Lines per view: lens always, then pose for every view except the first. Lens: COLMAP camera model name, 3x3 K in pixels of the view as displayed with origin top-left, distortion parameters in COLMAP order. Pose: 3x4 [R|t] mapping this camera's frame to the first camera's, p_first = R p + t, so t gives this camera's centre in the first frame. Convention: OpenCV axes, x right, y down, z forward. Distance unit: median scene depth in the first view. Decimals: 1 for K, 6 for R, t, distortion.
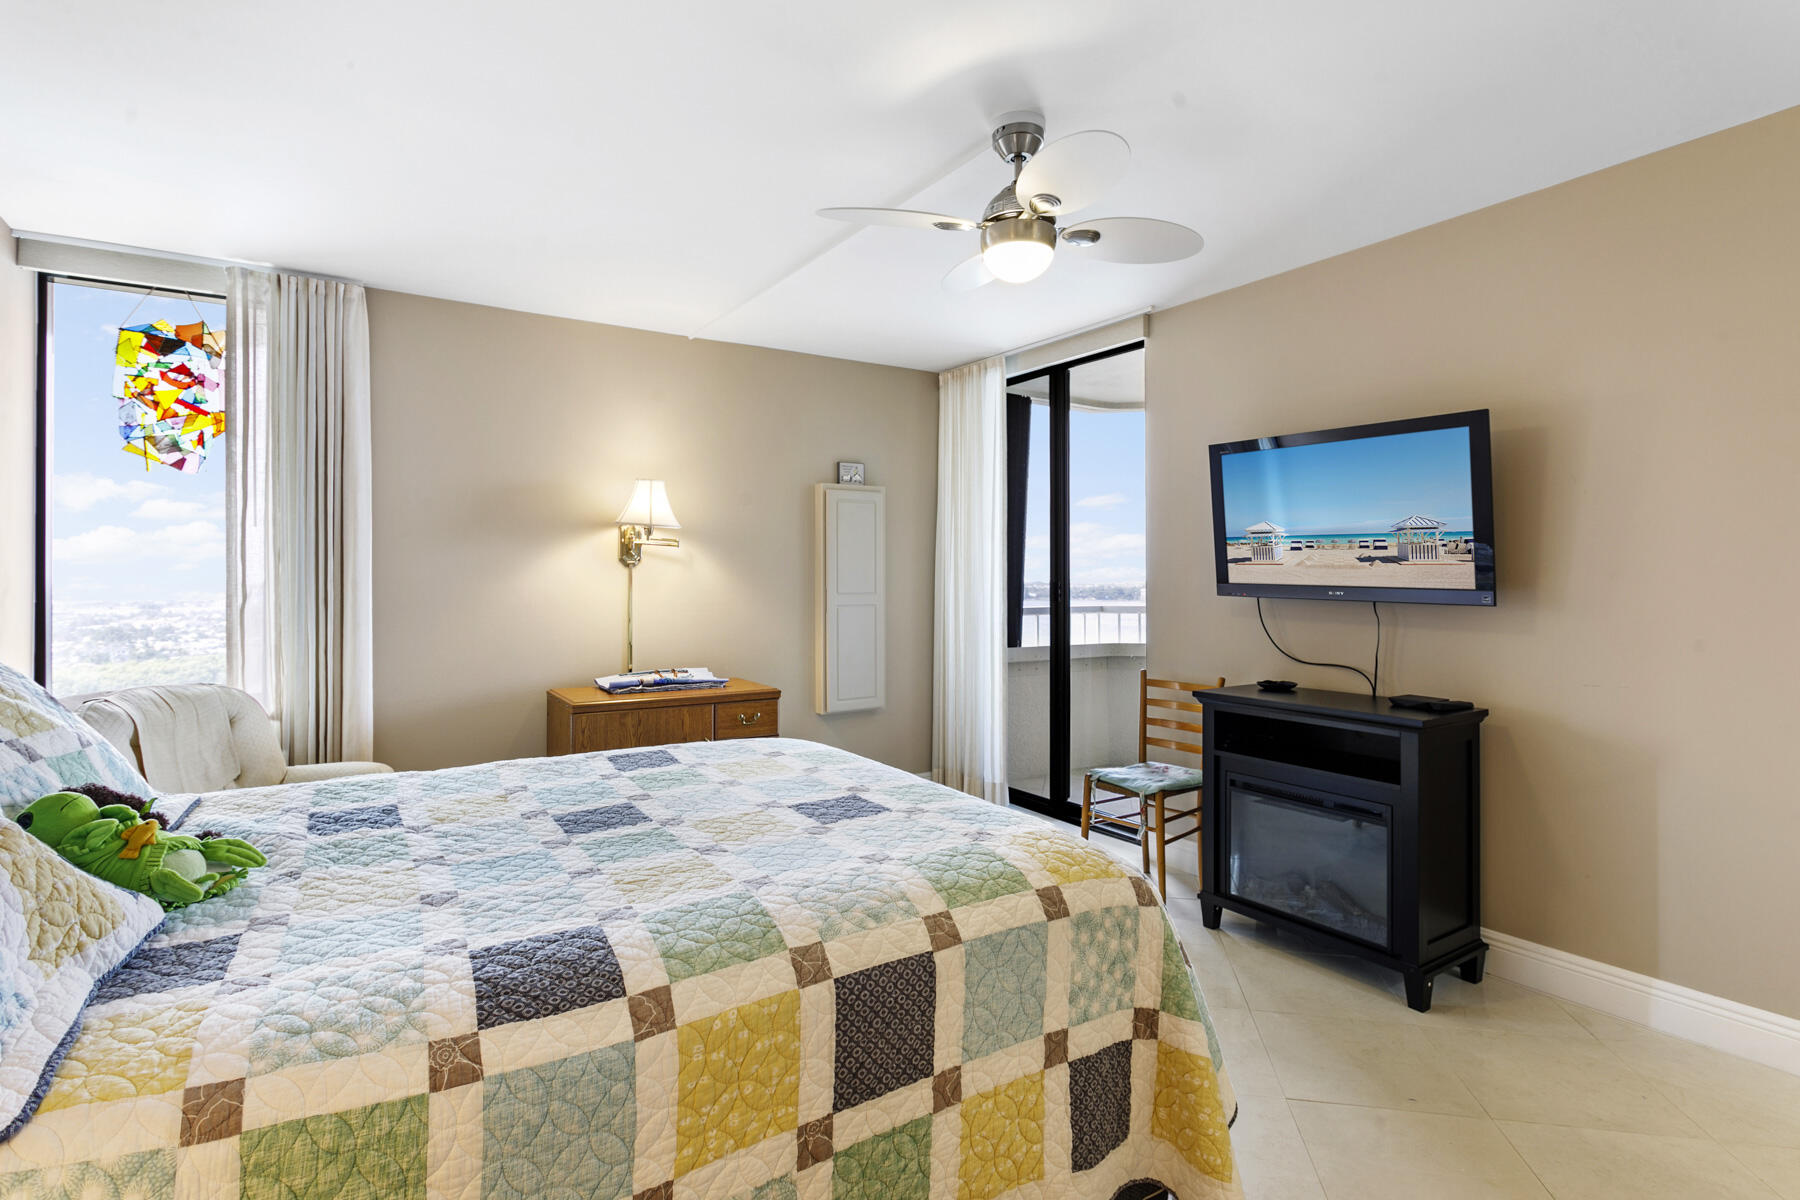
lens RADIAL K [[876.6, 0, 899.2], [0, 876.6, 573.7], [0, 0, 1]] dist [-0.001478, -0.000107]
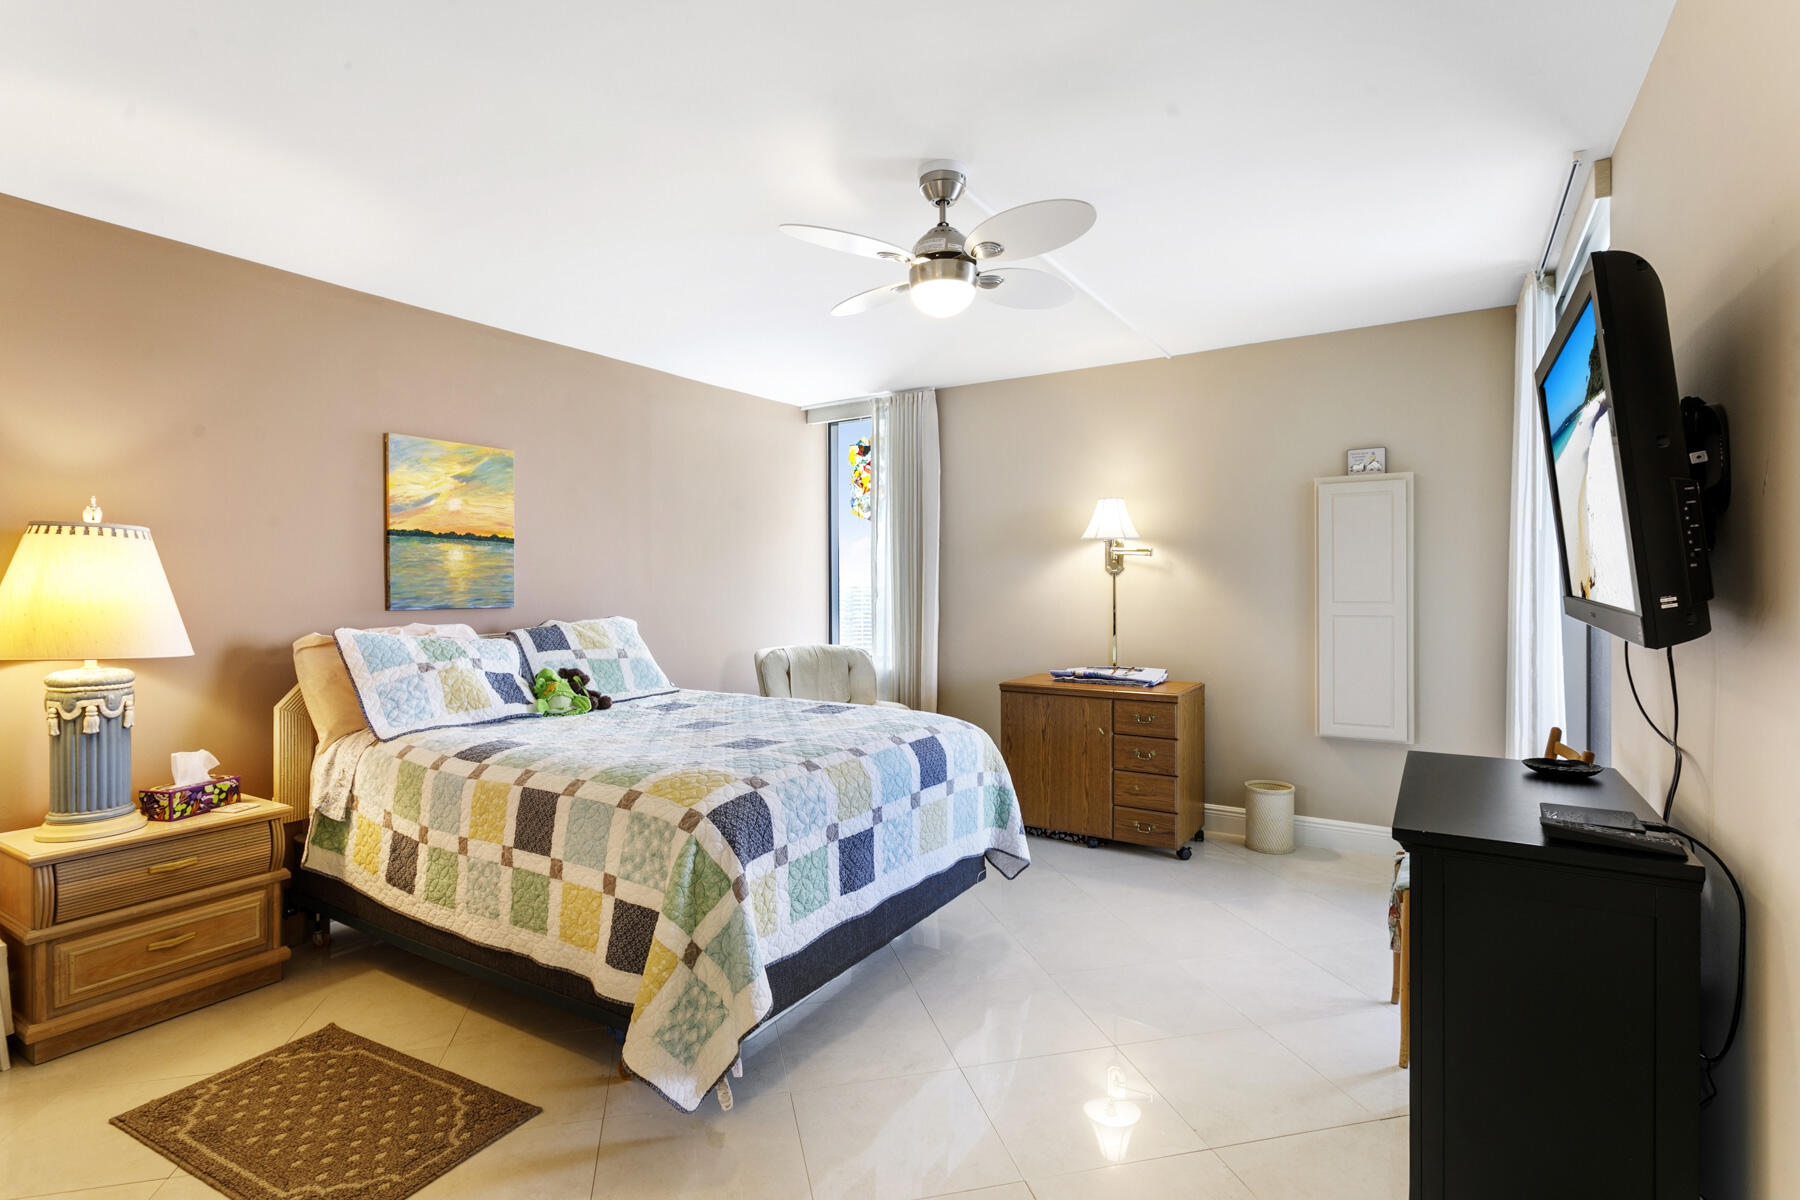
lens RADIAL K [[871.5, 0, 898.9], [0, 871.5, 592.0], [0, 0, 1]] dist [-0.000976, -0.000078]
pose [[0.419034, 0.009091, -0.907925, 0.761784], [0.008128, 0.999872, 0.013763, -0.004205], [0.907934, -0.013147, 0.418906, 0.339548]]
